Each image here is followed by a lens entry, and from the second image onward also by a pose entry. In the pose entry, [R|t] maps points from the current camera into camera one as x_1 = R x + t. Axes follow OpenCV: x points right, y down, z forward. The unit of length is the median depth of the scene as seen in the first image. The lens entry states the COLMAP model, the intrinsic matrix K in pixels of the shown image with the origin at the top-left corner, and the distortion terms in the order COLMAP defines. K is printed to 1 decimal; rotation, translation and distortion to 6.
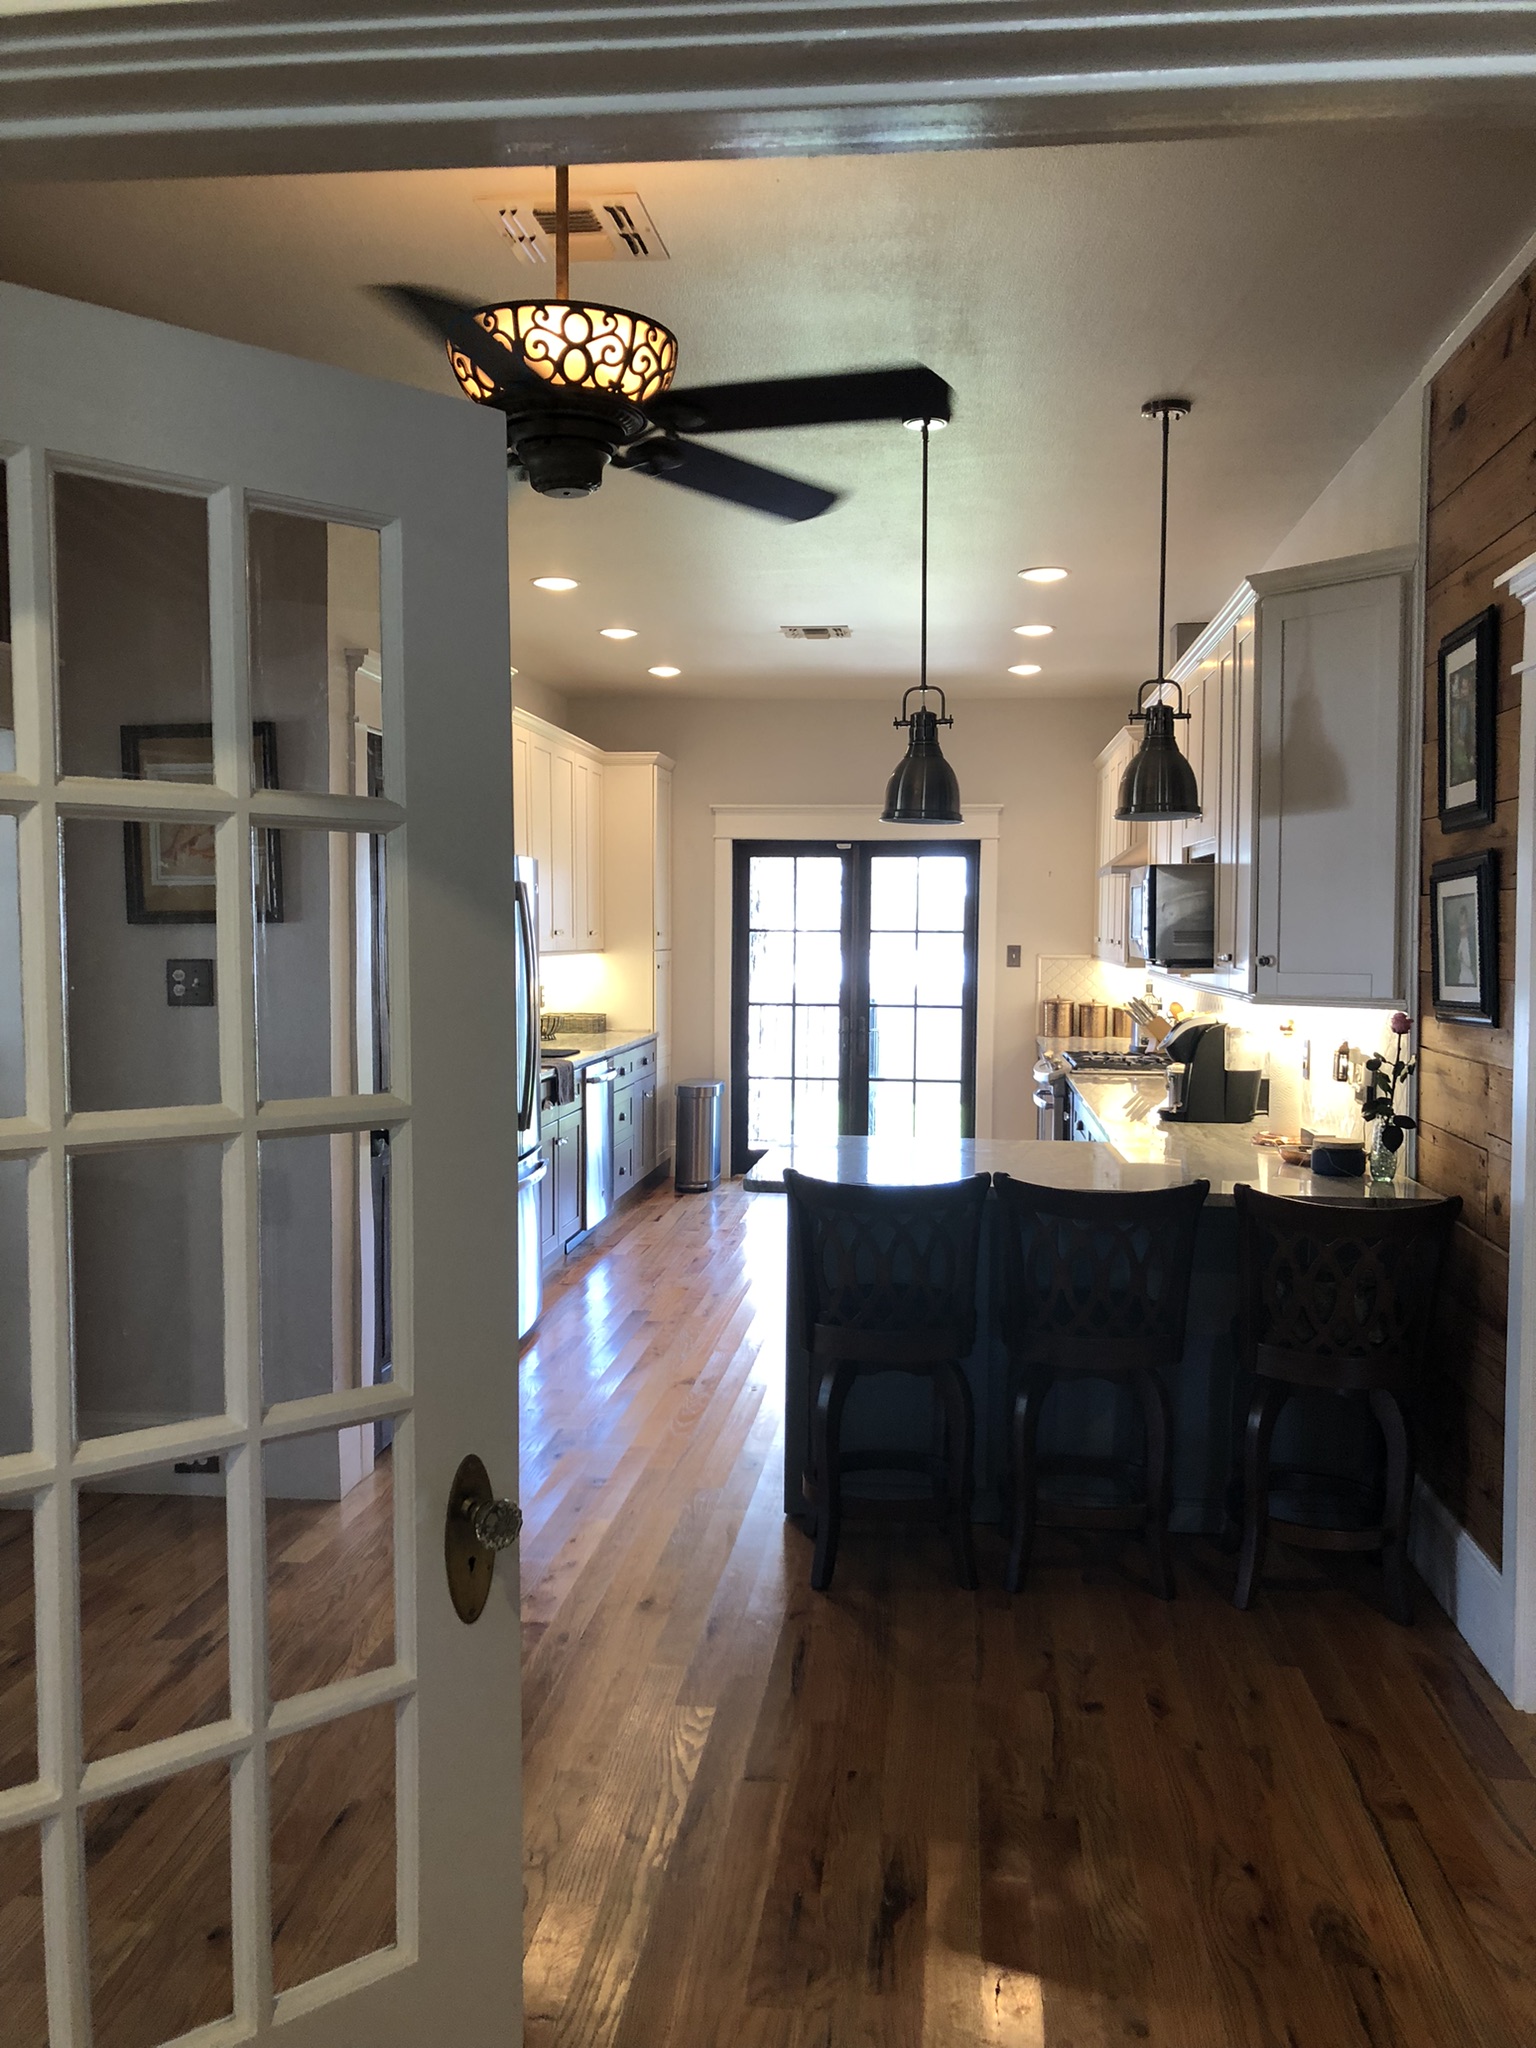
lens RADIAL K [[1691.4, 0, 768.0], [0, 1691.4, 1024.0], [0, 0, 1]] dist [-0.000121, -0.000056]
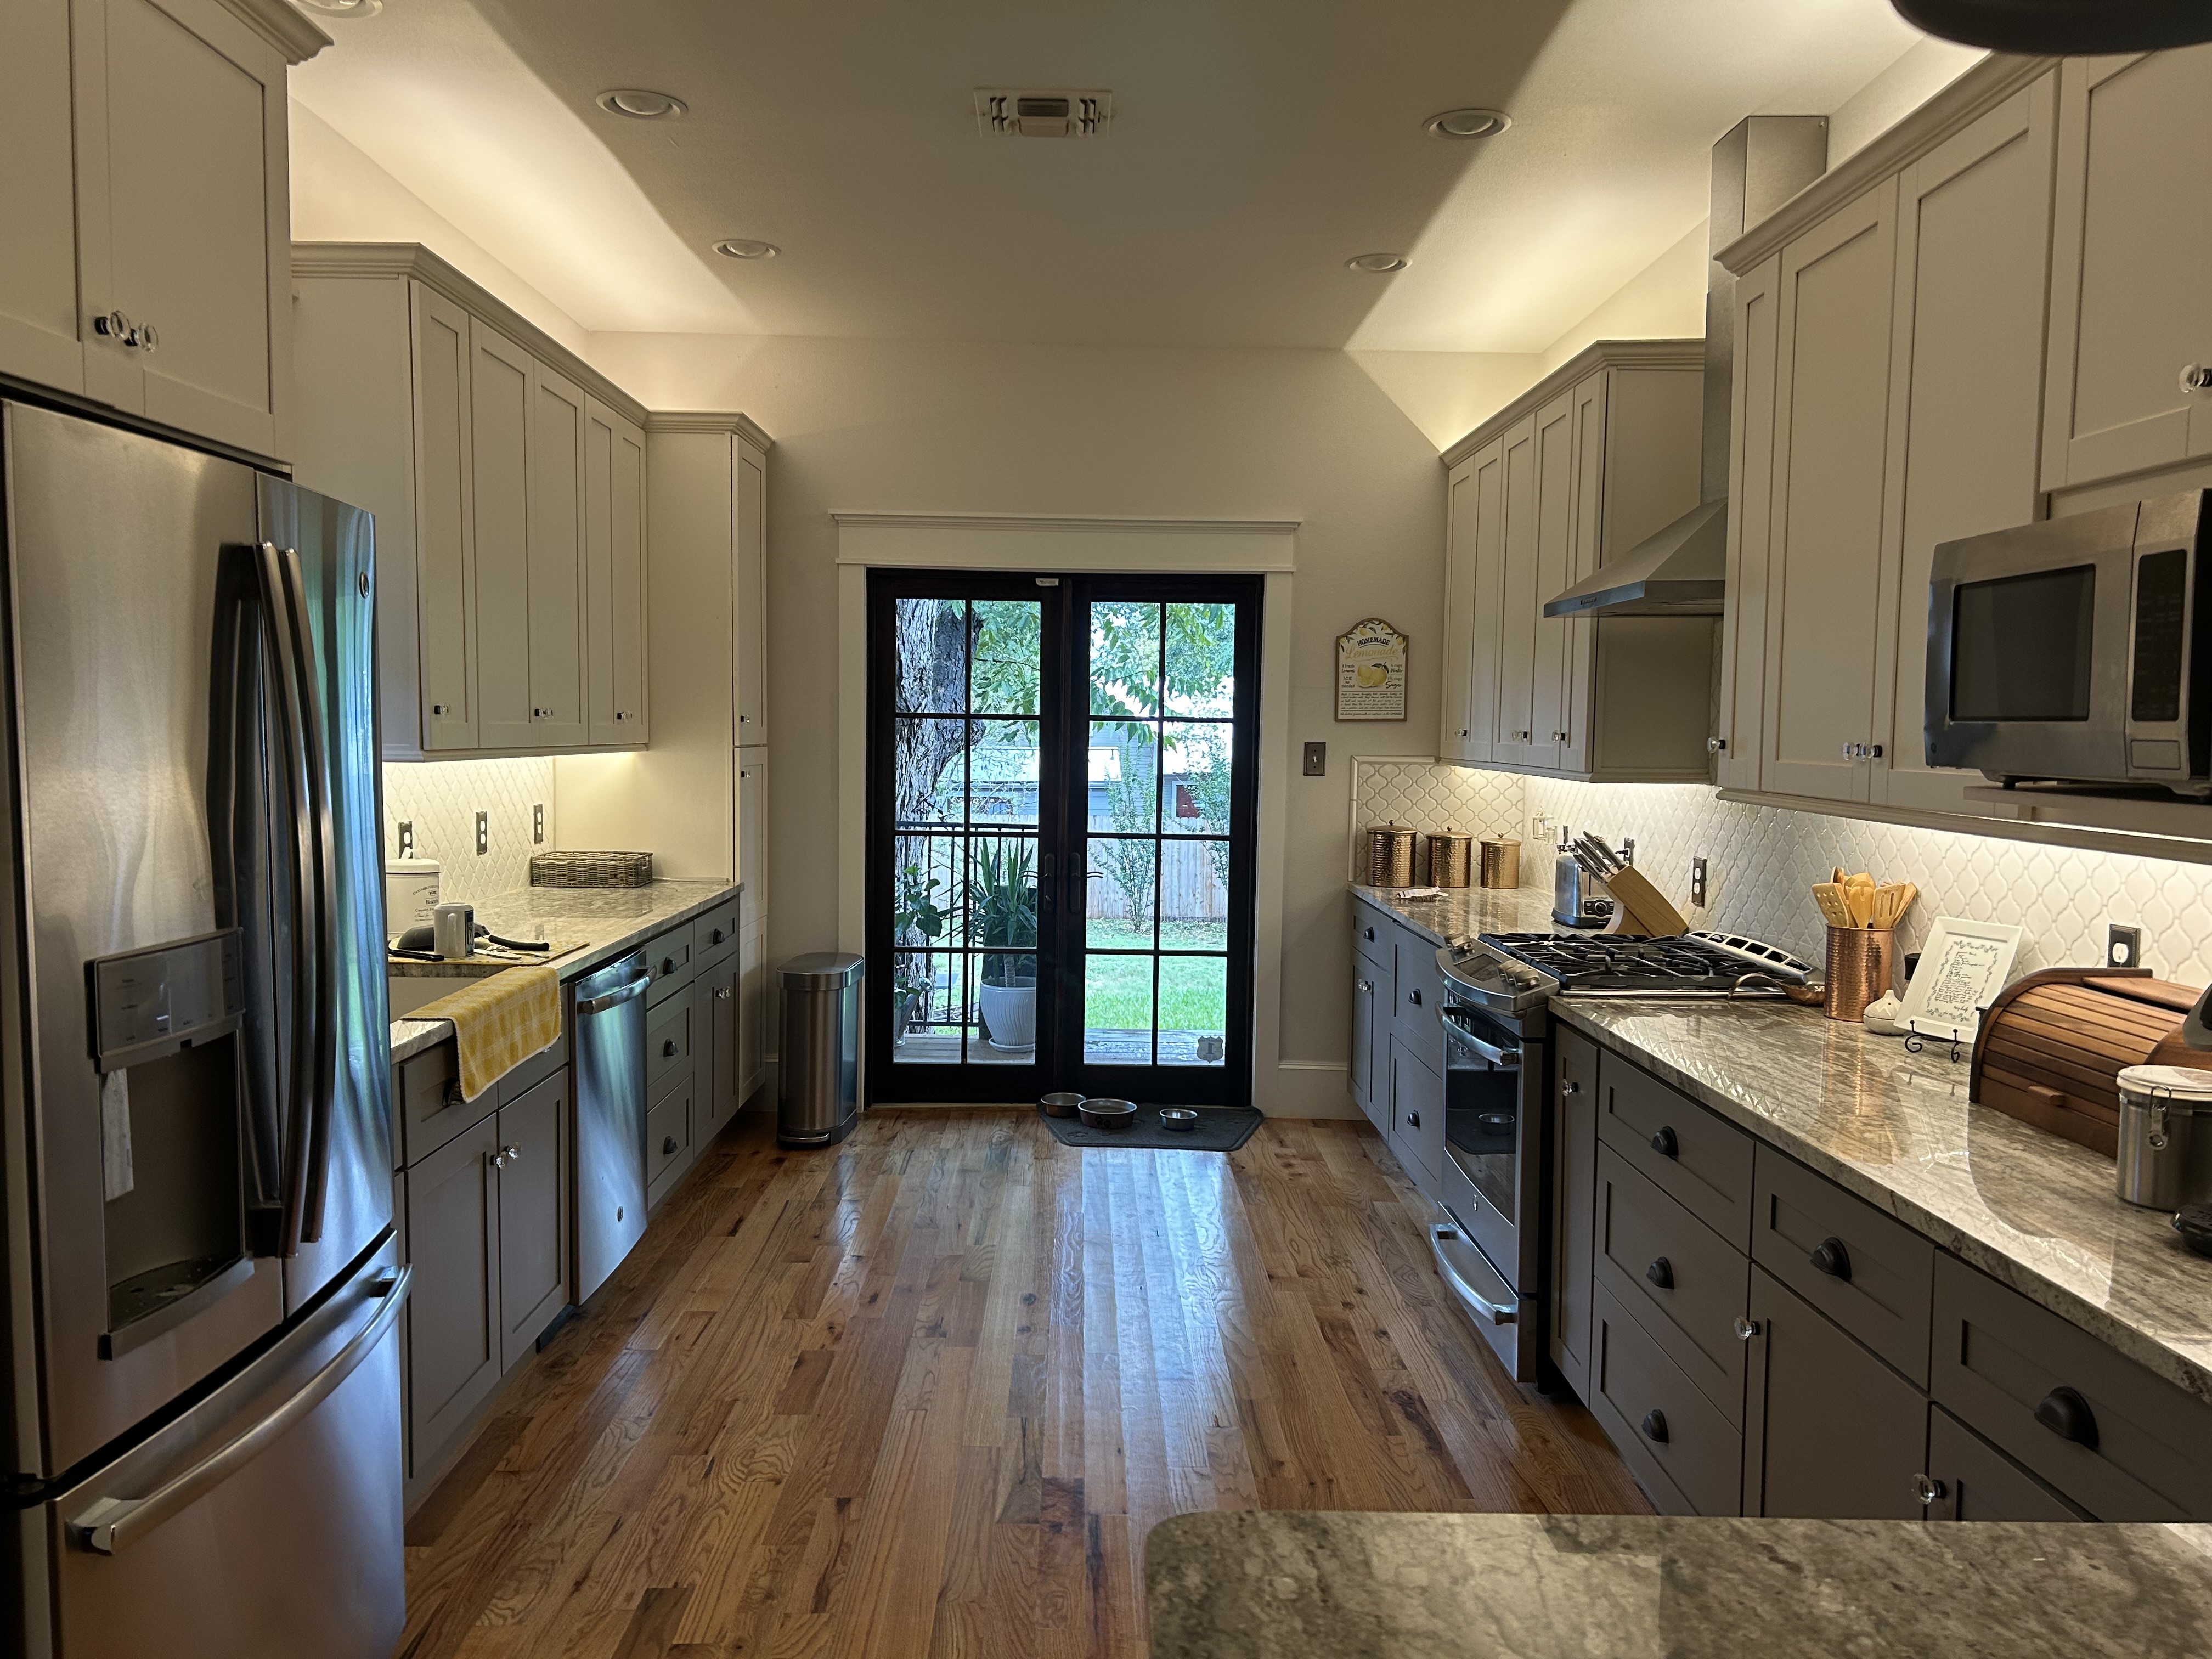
lens RADIAL K [[1644.6, 0, 1096.2], [0, 1644.6, 848.4], [0, 0, 1]] dist [0.087396, -0.074960]
pose [[0.992221, 0.002569, 0.124461, -0.014447], [-0.004624, 0.999858, 0.016225, -0.016431], [-0.124401, -0.016674, 0.992092, 0.405030]]
